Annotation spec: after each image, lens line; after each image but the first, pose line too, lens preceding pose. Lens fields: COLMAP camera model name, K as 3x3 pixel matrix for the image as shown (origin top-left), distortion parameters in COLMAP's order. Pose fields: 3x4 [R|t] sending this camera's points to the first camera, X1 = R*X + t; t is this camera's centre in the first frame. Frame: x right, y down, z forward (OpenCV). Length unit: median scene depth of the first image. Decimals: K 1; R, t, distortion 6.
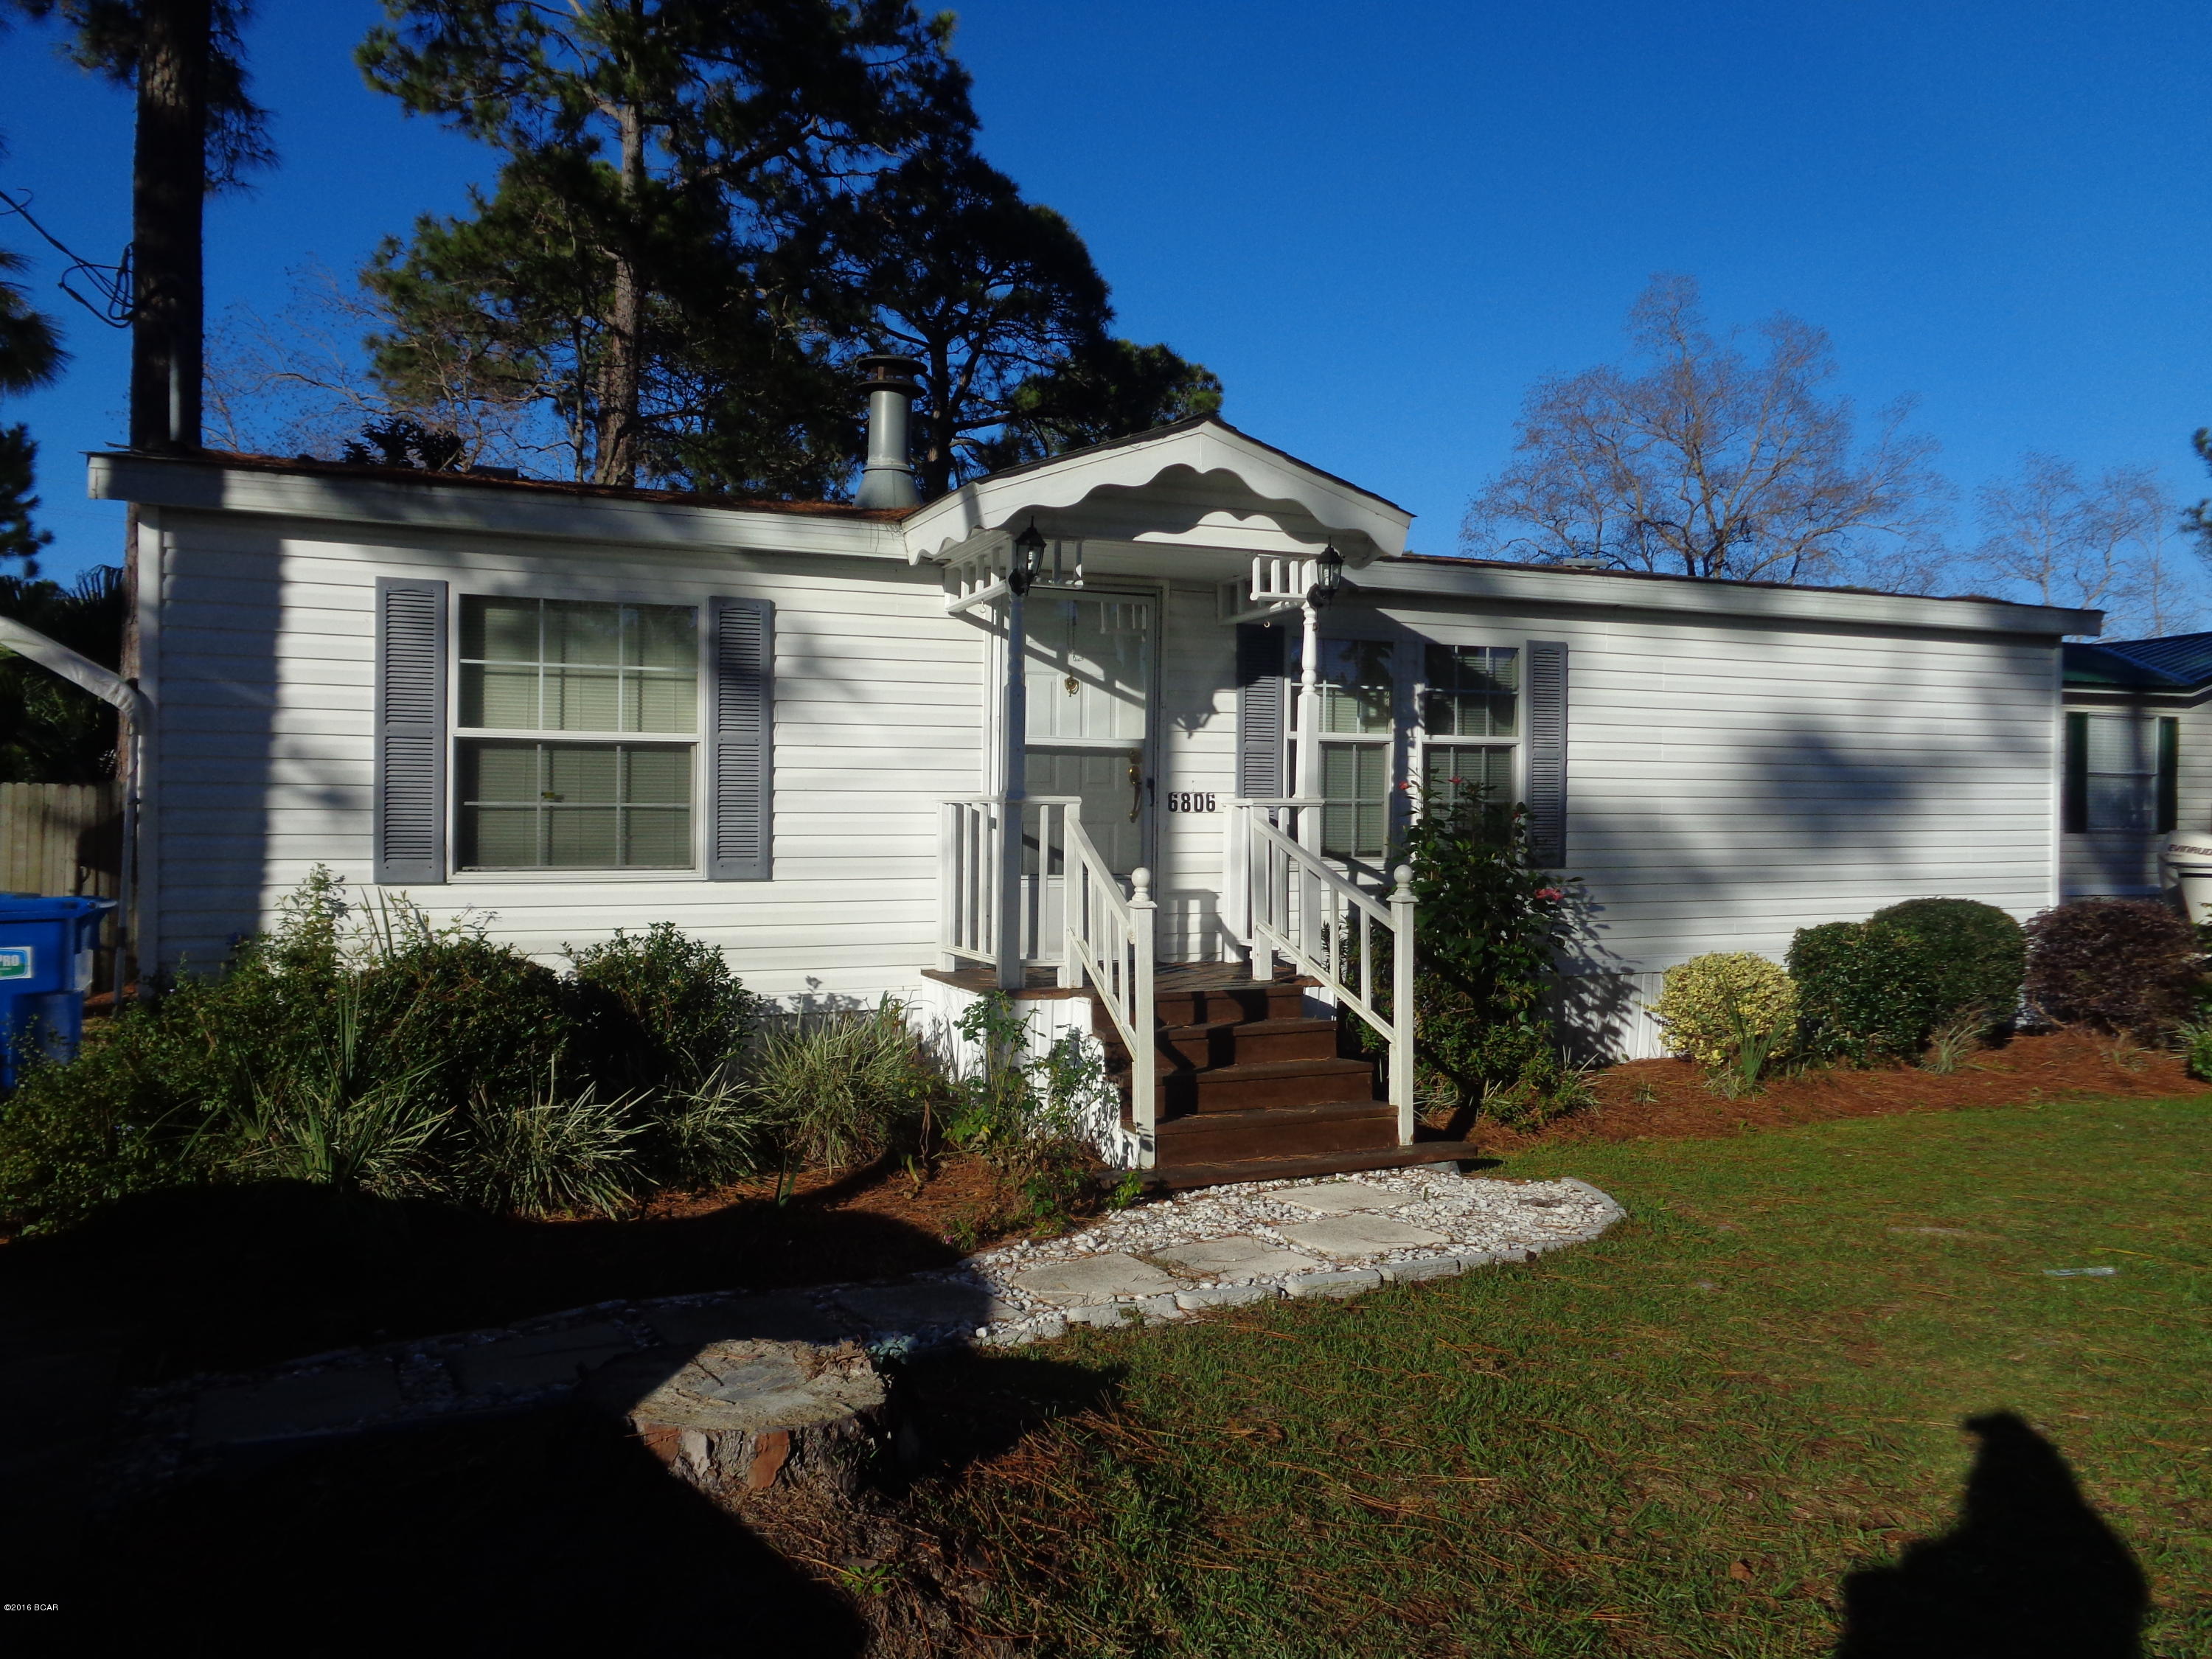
lens RADIAL K [[1670.1, 0, 1110.5], [0, 1670.1, 819.0], [0, 0, 1]] dist [0.005773, 0.001893]
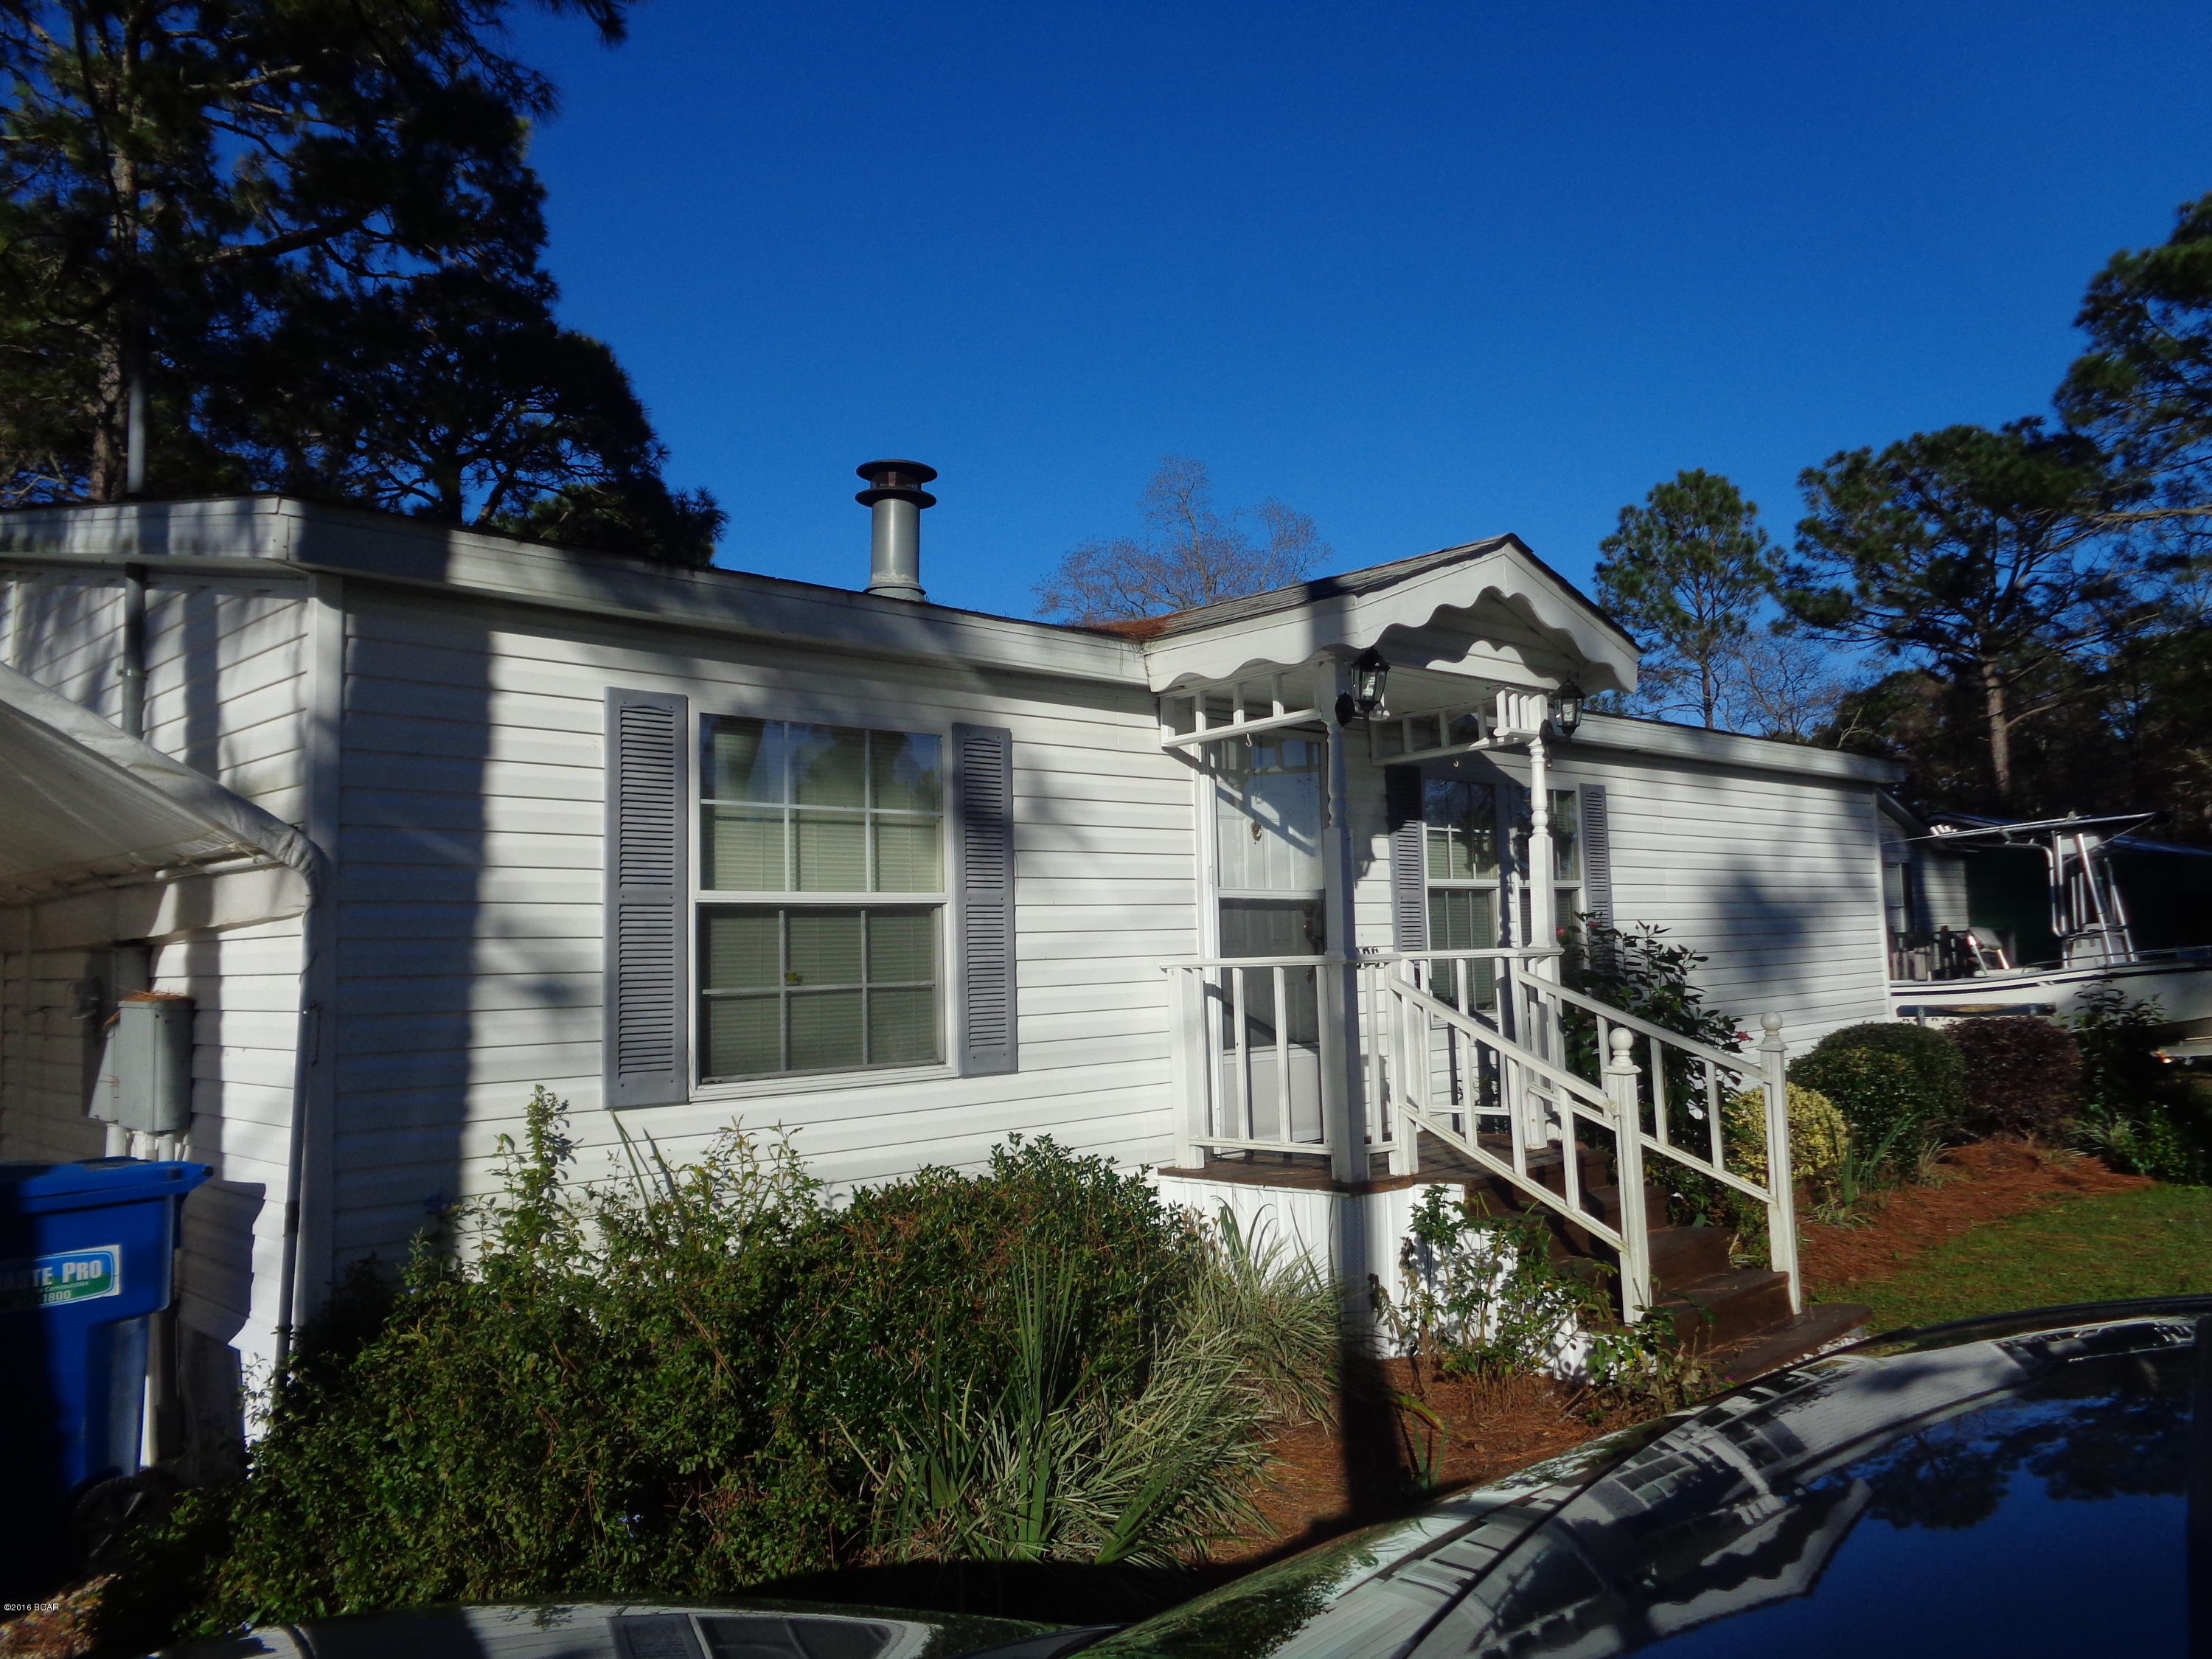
lens RADIAL K [[1670.1, 0, 1105.7], [0, 1670.1, 827.1], [0, 0, 1]] dist [0.005773, 0.001893]
pose [[0.928404, -0.008103, 0.371485, -0.477261], [0.042512, 0.995514, -0.084531, -0.011448], [-0.369133, 0.094272, 0.924583, 0.230403]]
